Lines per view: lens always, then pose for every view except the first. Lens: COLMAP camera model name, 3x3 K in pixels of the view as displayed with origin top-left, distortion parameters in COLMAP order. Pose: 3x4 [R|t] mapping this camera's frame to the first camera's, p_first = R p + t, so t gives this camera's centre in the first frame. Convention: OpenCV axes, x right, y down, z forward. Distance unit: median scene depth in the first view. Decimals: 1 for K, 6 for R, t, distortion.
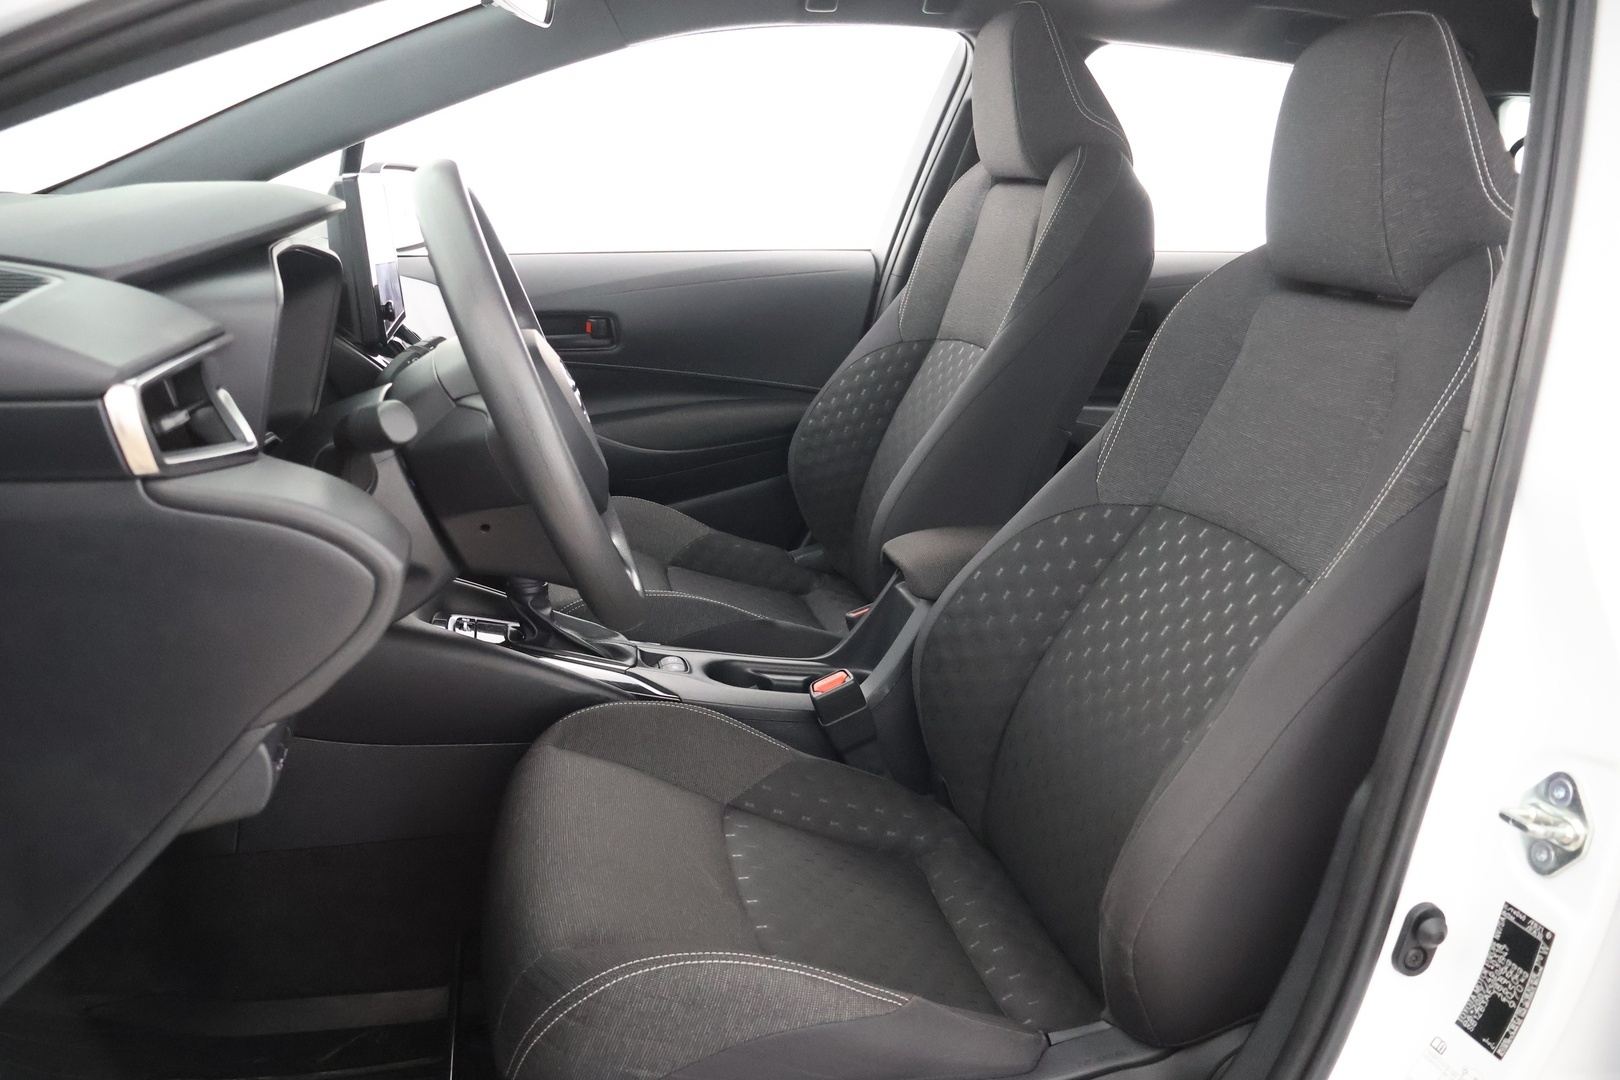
lens RADIAL K [[1323.2, 0, 810.0], [0, 1323.2, 540.0], [0, 0, 1]] dist [-0.029964, -0.001082]
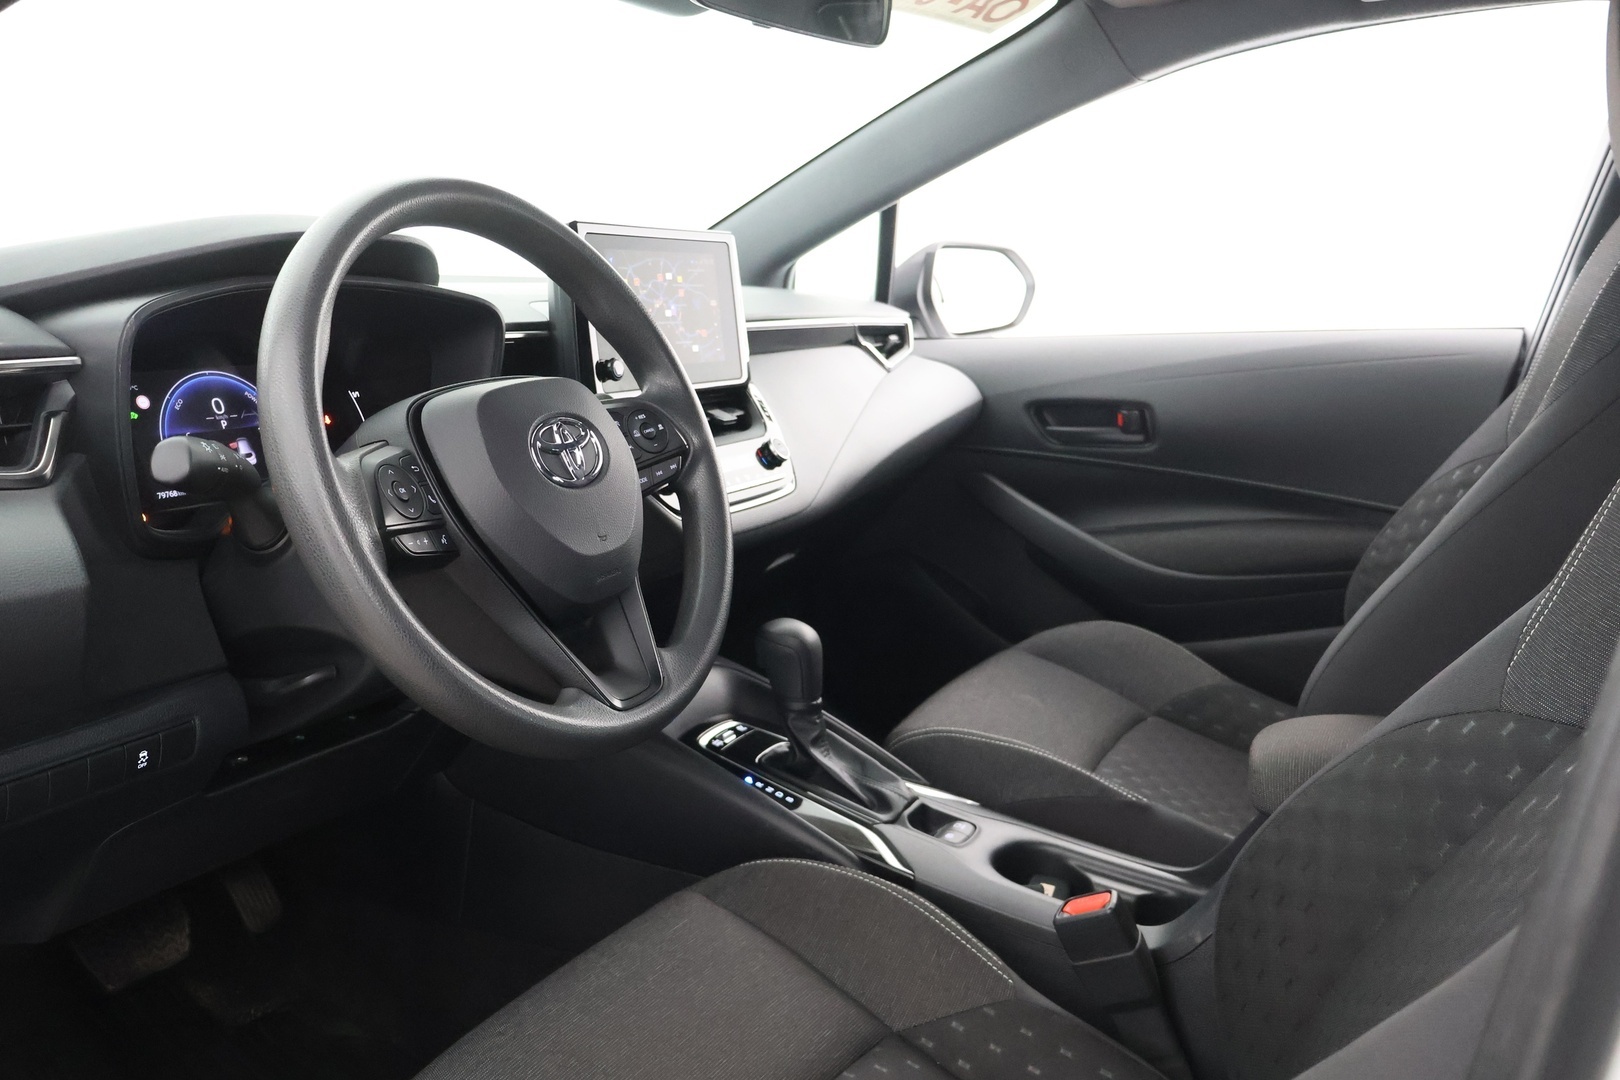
lens RADIAL K [[1323.2, 0, 810.0], [0, 1323.2, 540.0], [0, 0, 1]] dist [-0.029964, -0.001082]
pose [[0.766822, 0.082340, -0.636556, 0.223825], [-0.140808, 0.989159, -0.041673, -0.022353], [0.626224, 0.121589, 0.770104, 0.237862]]
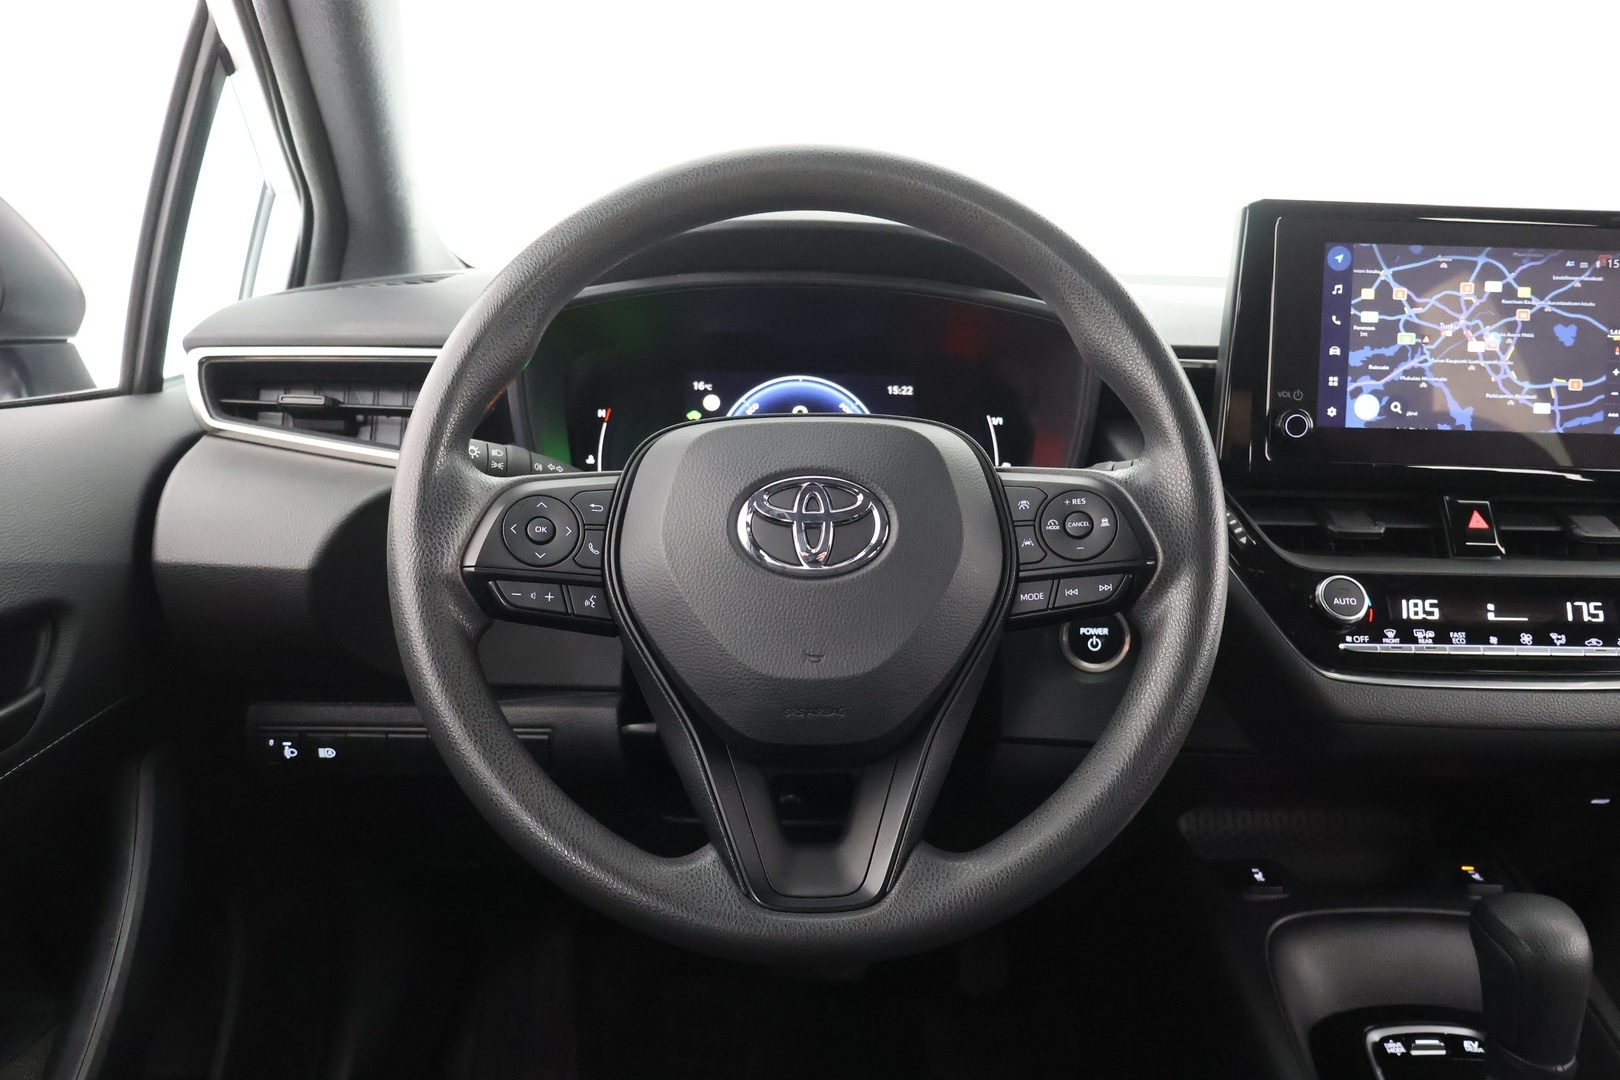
lens RADIAL K [[1317.9, 0, 810.0], [0, 1317.9, 540.0], [0, 0, 1]] dist [-0.015168, 0.002037]
pose [[-0.196761, 0.150646, -0.968809, 0.181339], [-0.284976, 0.936678, 0.203528, -0.108931], [0.938122, 0.316134, -0.141371, 0.533500]]
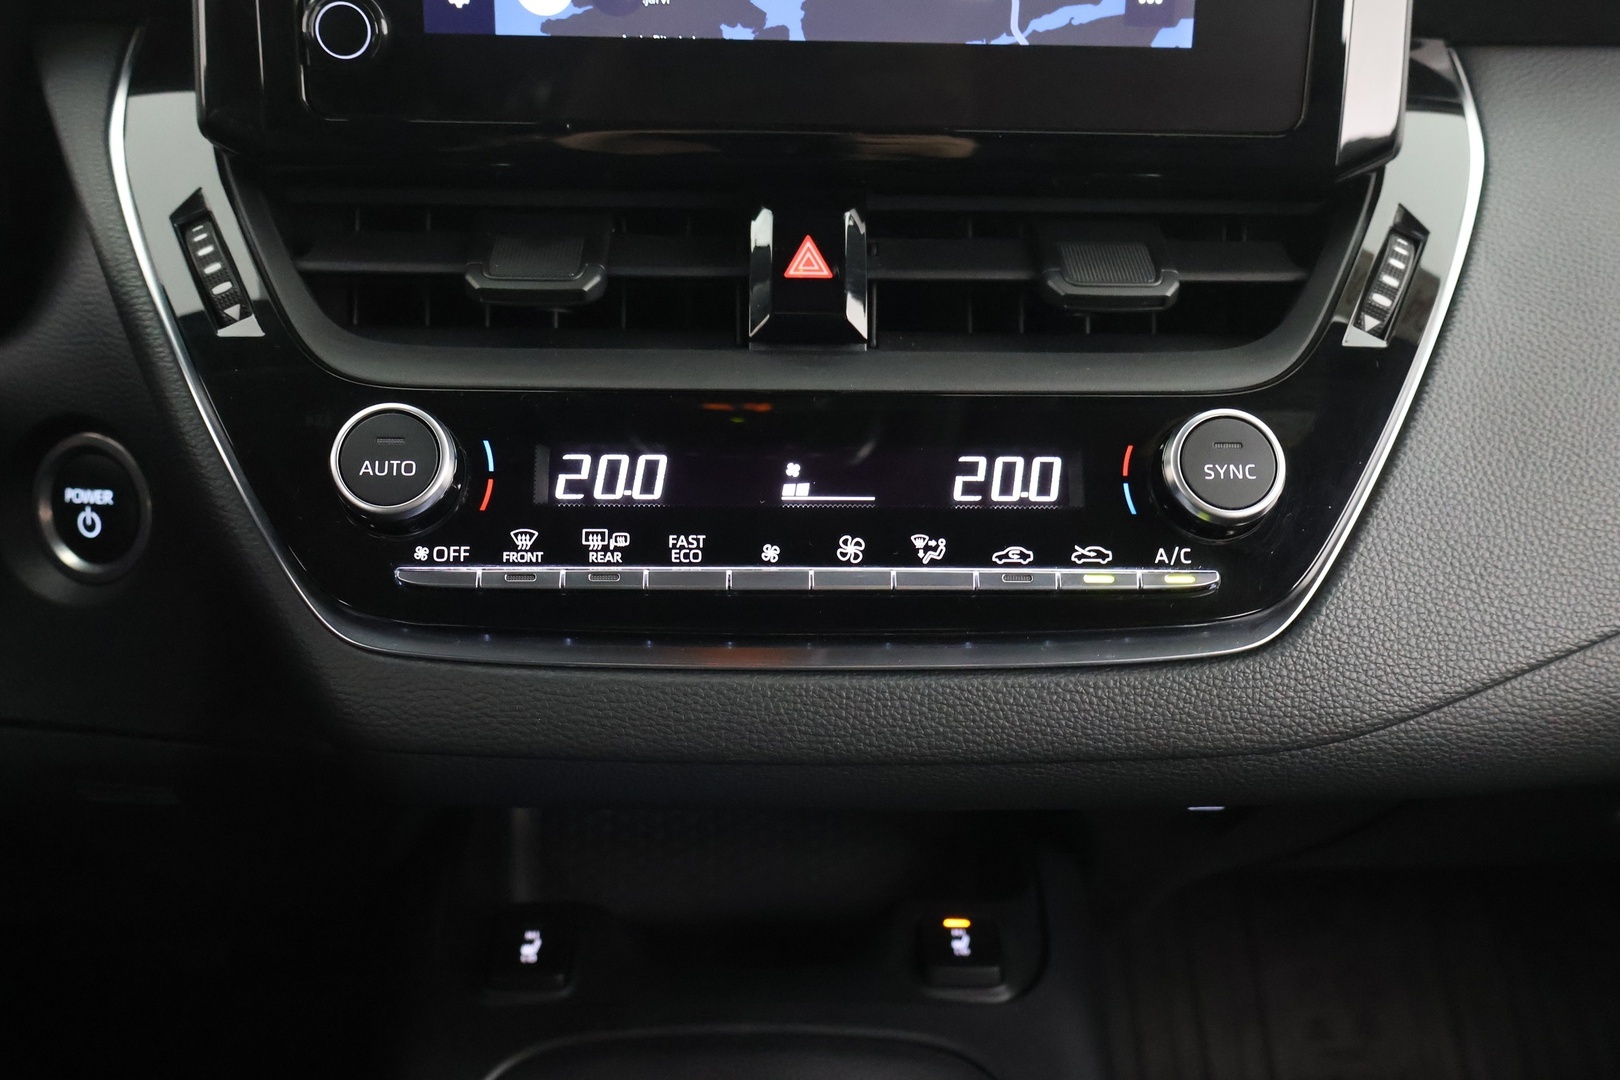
lens RADIAL K [[1580.8, 0, 810.0], [0, 1580.8, 540.0], [0, 0, 1]] dist [-0.008565, -0.008101]
pose [[-0.190071, 0.340518, -0.920826, -0.017644], [-0.280980, 0.879824, 0.383354, -0.134323], [0.940704, 0.331598, -0.071550, 0.673419]]
